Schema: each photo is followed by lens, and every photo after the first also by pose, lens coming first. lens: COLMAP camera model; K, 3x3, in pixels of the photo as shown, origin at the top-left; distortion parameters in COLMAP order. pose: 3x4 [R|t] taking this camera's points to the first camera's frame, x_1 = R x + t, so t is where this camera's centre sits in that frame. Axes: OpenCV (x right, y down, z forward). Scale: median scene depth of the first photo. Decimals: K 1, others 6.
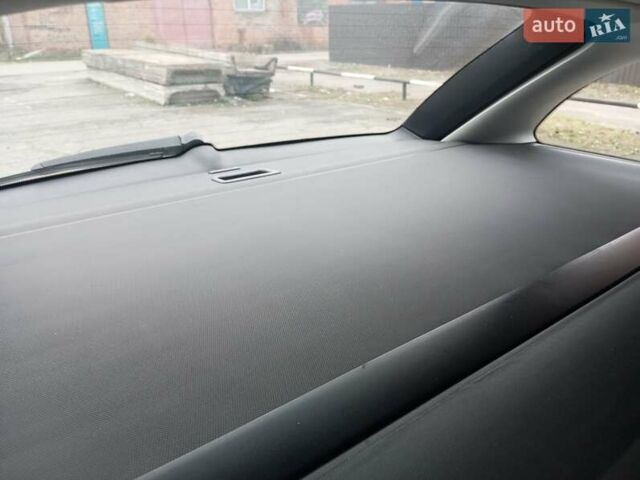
lens RADIAL K [[519.7, 0, 342.0], [0, 519.7, 242.5], [0, 0, 1]] dist [0.032739, -0.077698]
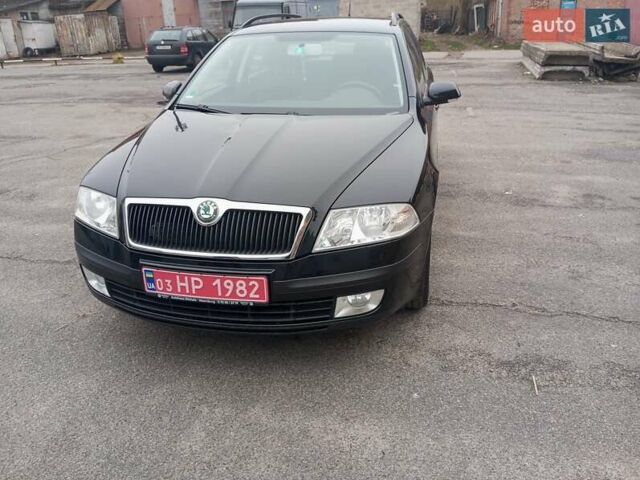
lens RADIAL K [[519.7, 0, 321.4], [0, 519.7, 228.9], [0, 0, 1]] dist [0.032739, -0.077698]
pose [[0.626416, 0.267244, -0.732246, 0.174671], [-0.274649, 0.954820, 0.113521, 0.050100], [0.729501, 0.130000, 0.671512, -0.130213]]
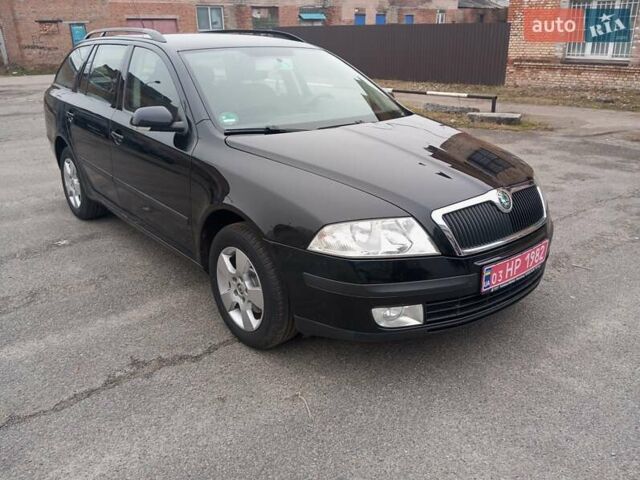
lens RADIAL K [[519.7, 0, 320.8], [0, 519.7, 232.5], [0, 0, 1]] dist [0.032739, -0.077698]
pose [[0.999911, -0.012617, -0.004378, 0.081082], [0.012429, 0.999098, -0.040593, 0.068717], [0.004886, 0.040535, 0.999166, -0.175133]]
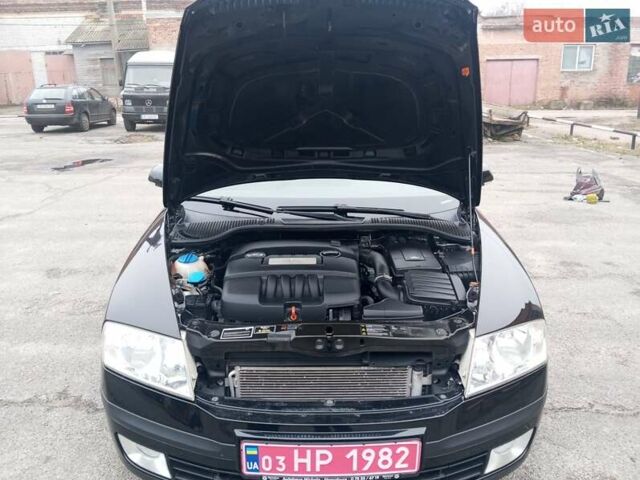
lens RADIAL K [[519.7, 0, 319.2], [0, 519.7, 242.8], [0, 0, 1]] dist [0.032739, -0.077698]
pose [[0.781166, 0.177097, -0.598678, 0.139702], [-0.232187, 0.972551, -0.015267, 0.049975], [0.579541, 0.150931, 0.800844, -0.139415]]
